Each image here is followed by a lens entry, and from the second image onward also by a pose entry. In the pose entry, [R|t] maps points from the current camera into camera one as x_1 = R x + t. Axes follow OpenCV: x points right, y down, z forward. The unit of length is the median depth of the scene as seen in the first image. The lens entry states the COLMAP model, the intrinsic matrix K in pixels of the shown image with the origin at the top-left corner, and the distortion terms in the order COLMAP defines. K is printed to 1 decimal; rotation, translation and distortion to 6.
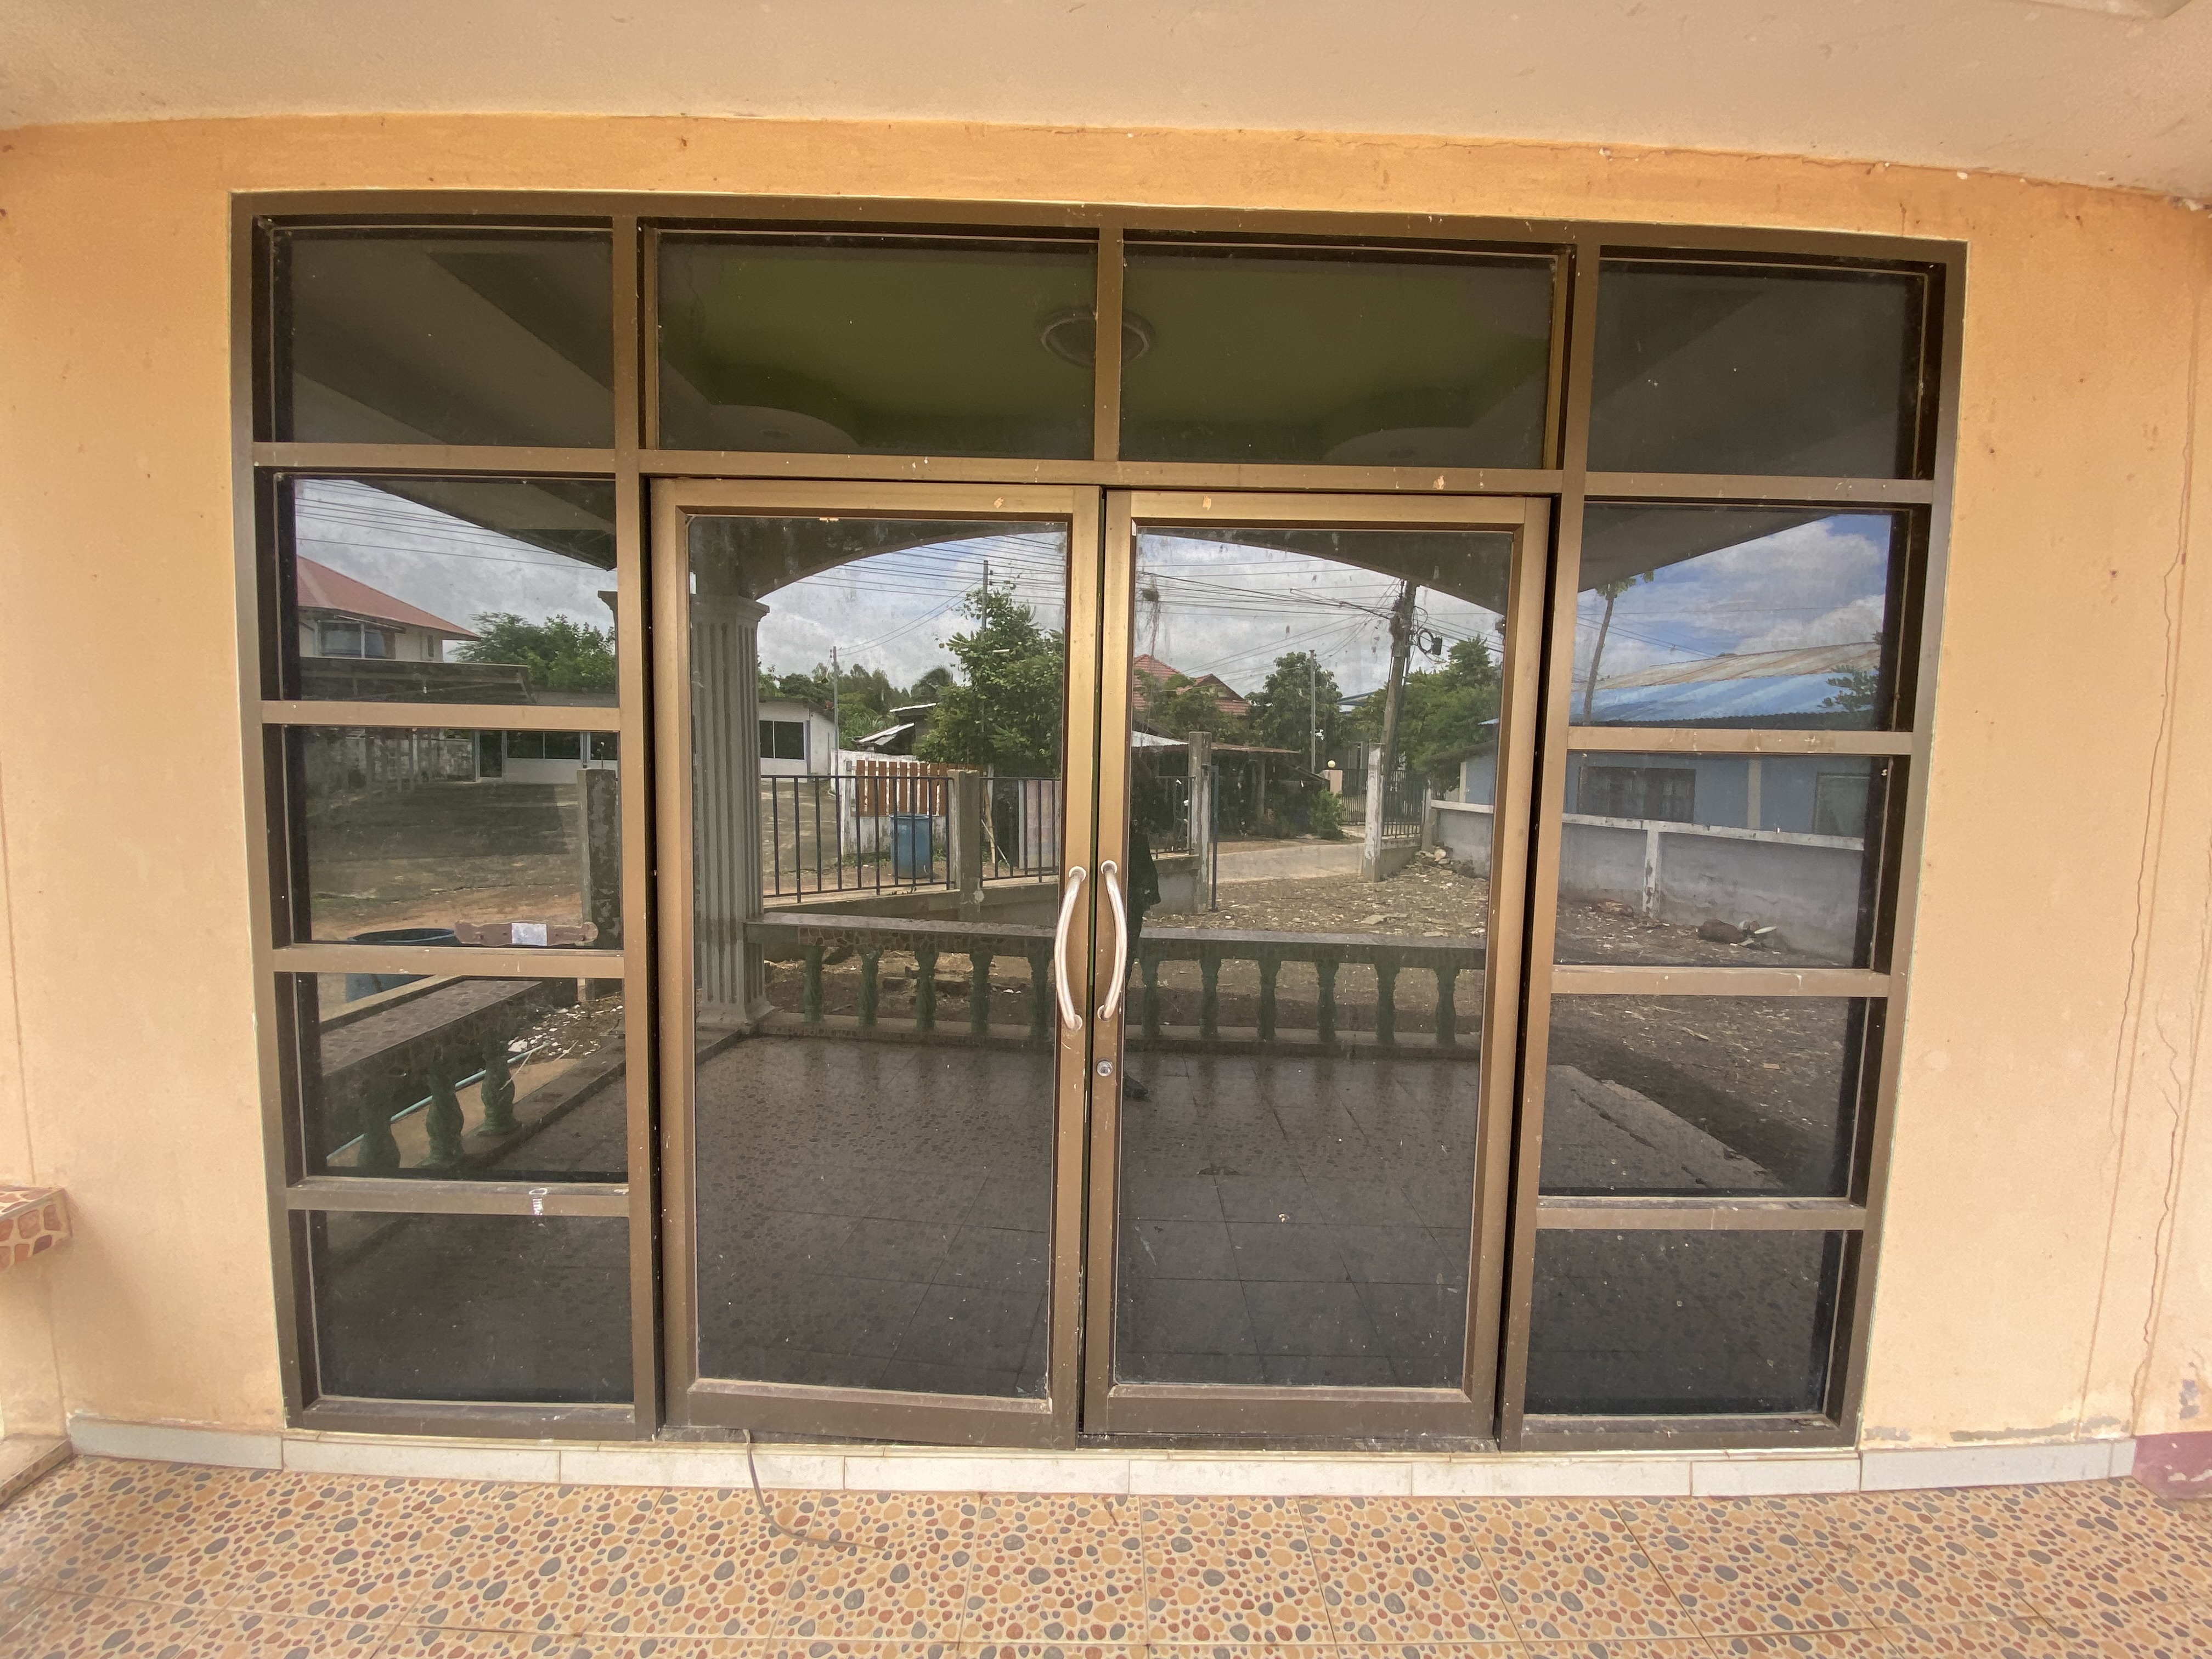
lens RADIAL K [[876.4, 0, 1111.8], [0, 876.4, 831.2], [0, 0, 1]] dist [-0.000495, -0.011736]
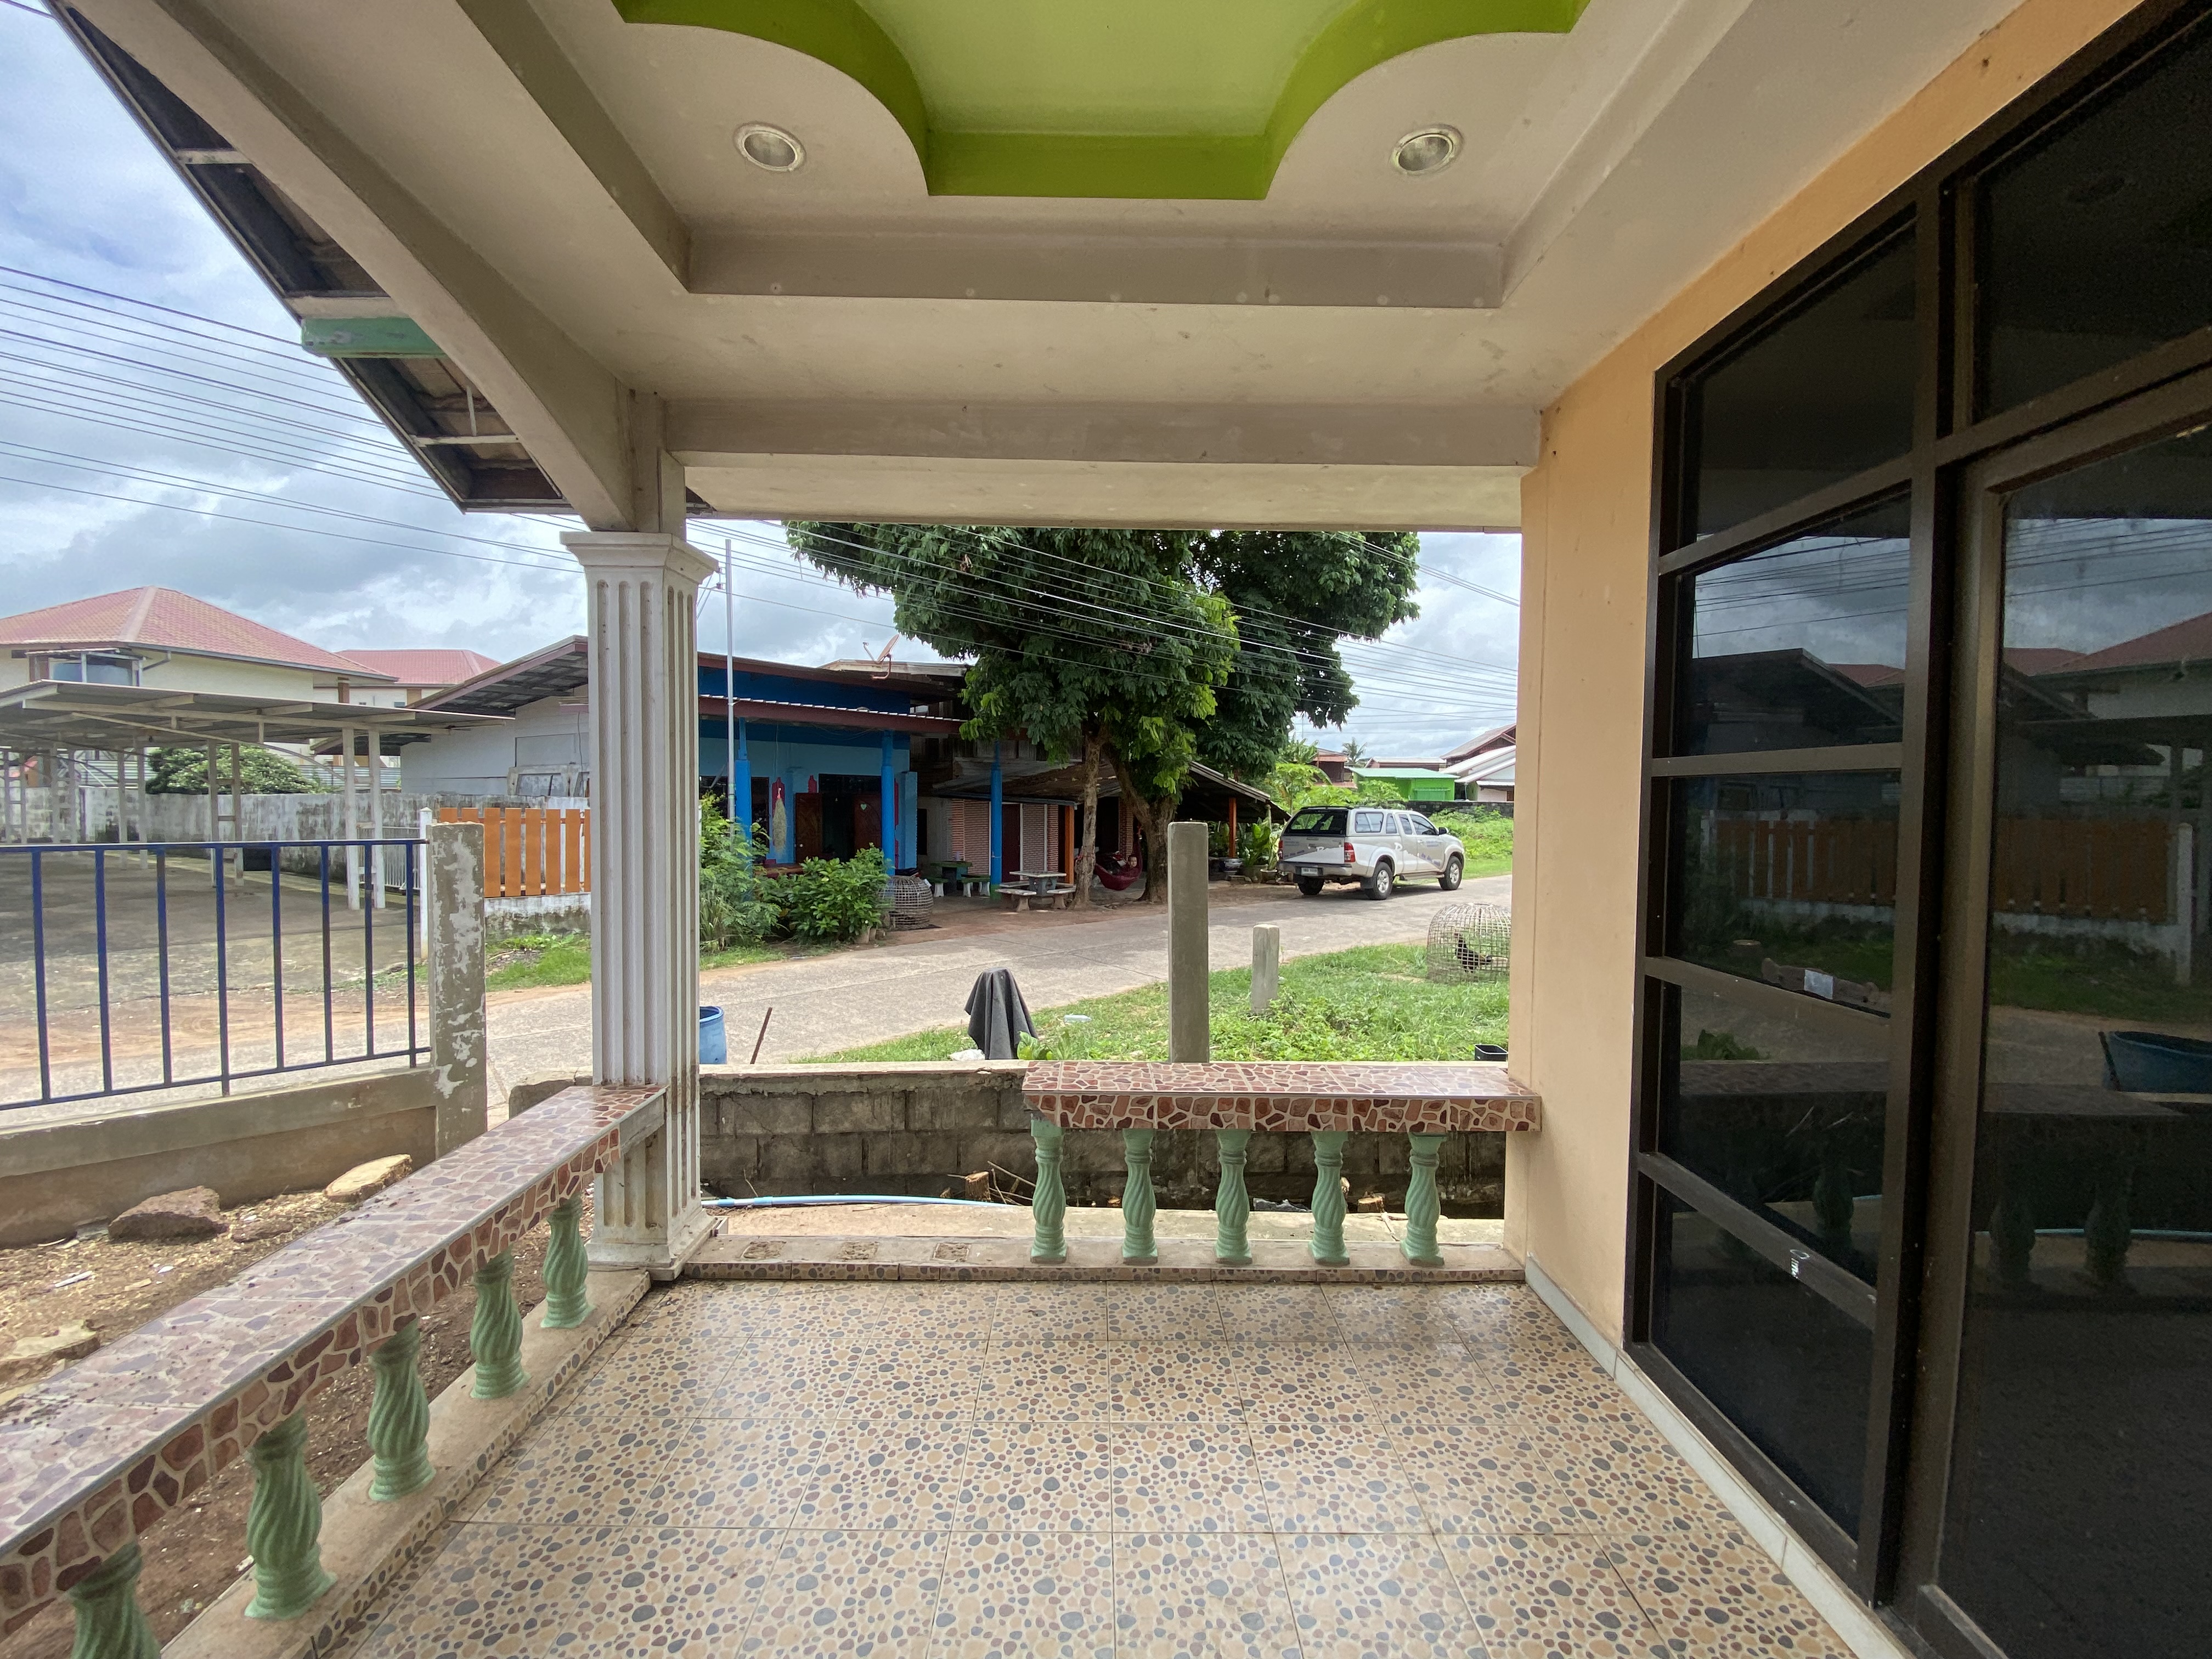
lens RADIAL K [[876.4, 0, 1111.8], [0, 876.4, 831.2], [0, 0, 1]] dist [-0.000495, -0.011736]
pose [[0.019185, 0.018755, -0.999640, 0.278594], [-0.094897, 0.995344, 0.016853, 0.008873], [0.995302, 0.094539, 0.020875, 0.192005]]
